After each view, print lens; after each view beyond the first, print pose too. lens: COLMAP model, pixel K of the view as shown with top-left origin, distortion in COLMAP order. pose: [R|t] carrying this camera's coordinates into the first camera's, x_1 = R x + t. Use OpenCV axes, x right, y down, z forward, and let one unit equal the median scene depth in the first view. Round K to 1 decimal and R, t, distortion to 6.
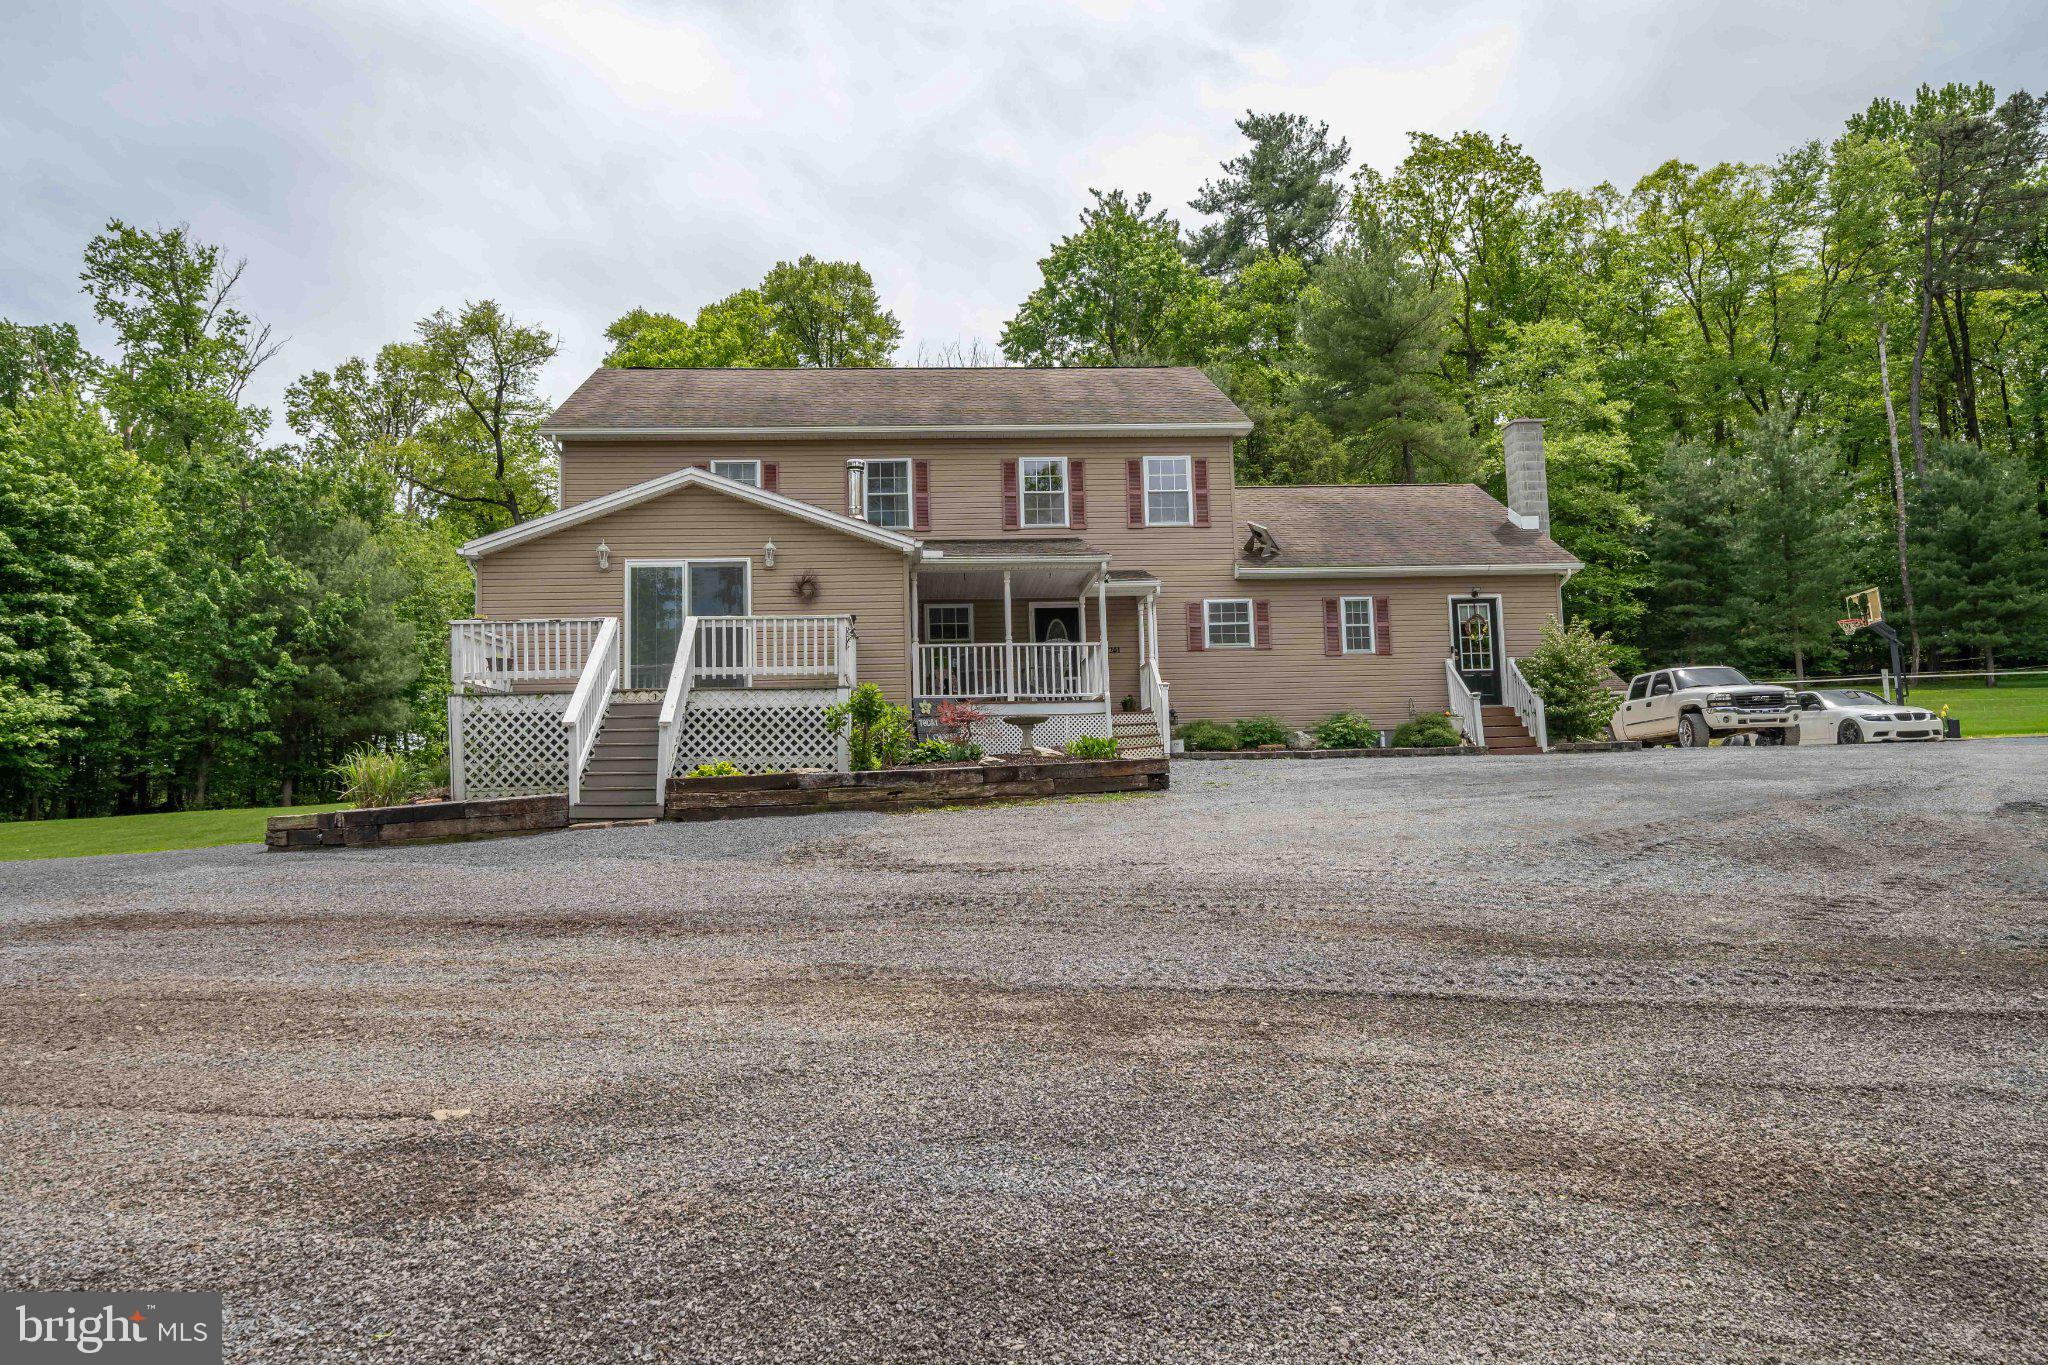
lens RADIAL K [[1379.9, 0, 1024.0], [0, 1379.9, 682.5], [0, 0, 1]] dist [-0.002331, 0.000962]
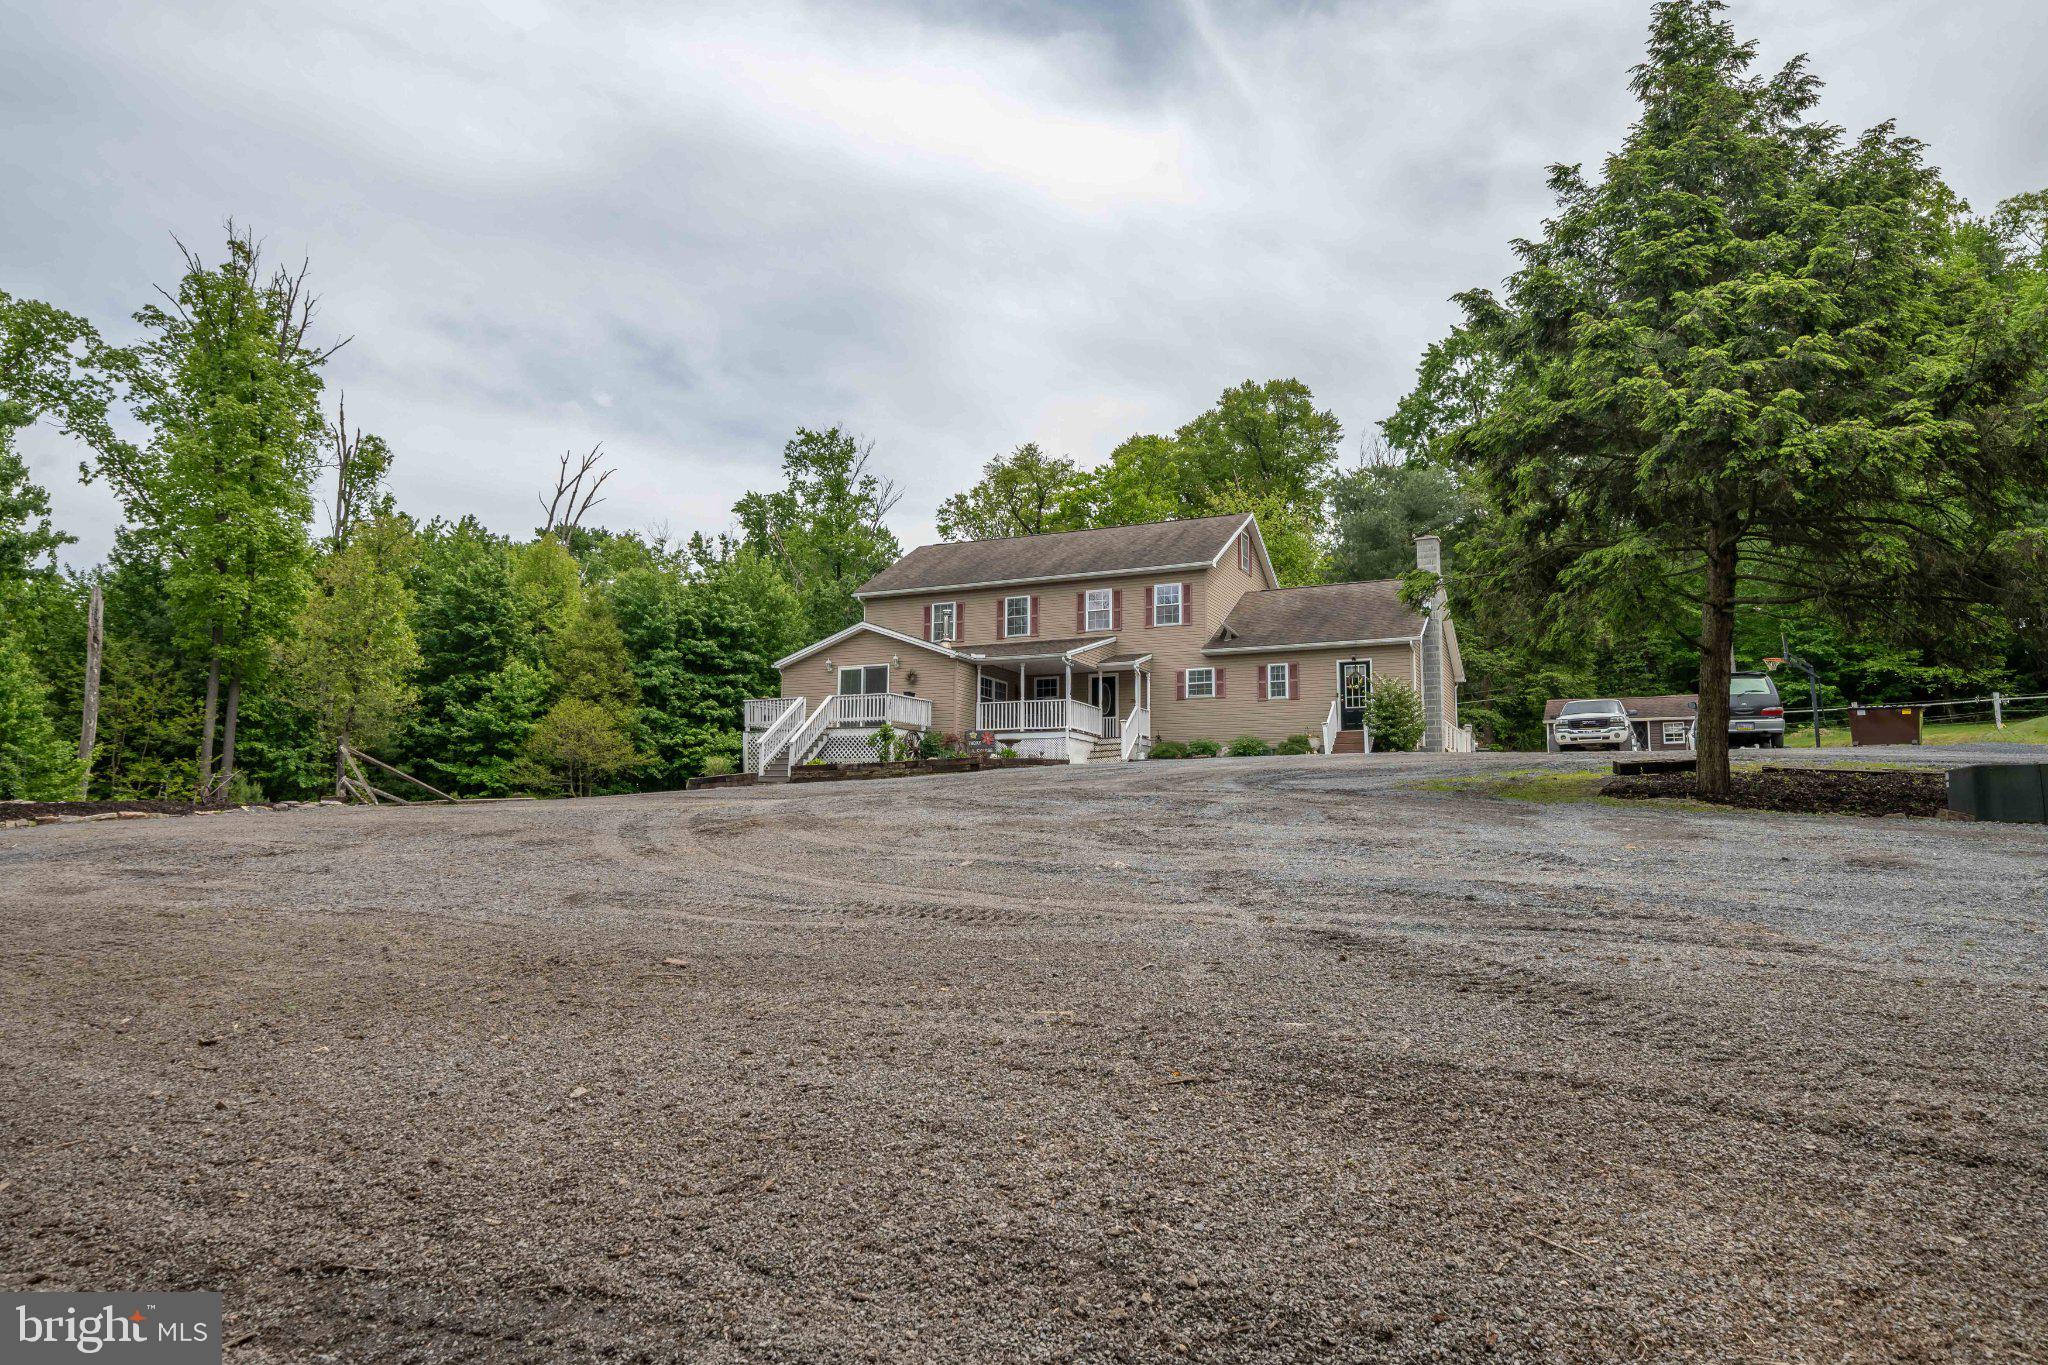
lens RADIAL K [[1379.9, 0, 1024.0], [0, 1379.9, 682.5], [0, 0, 1]] dist [-0.002331, 0.000962]
pose [[0.869252, -0.029463, -0.493491, 0.774428], [0.017496, 0.999431, -0.028851, 0.001005], [0.494060, 0.016444, 0.869272, -0.539540]]
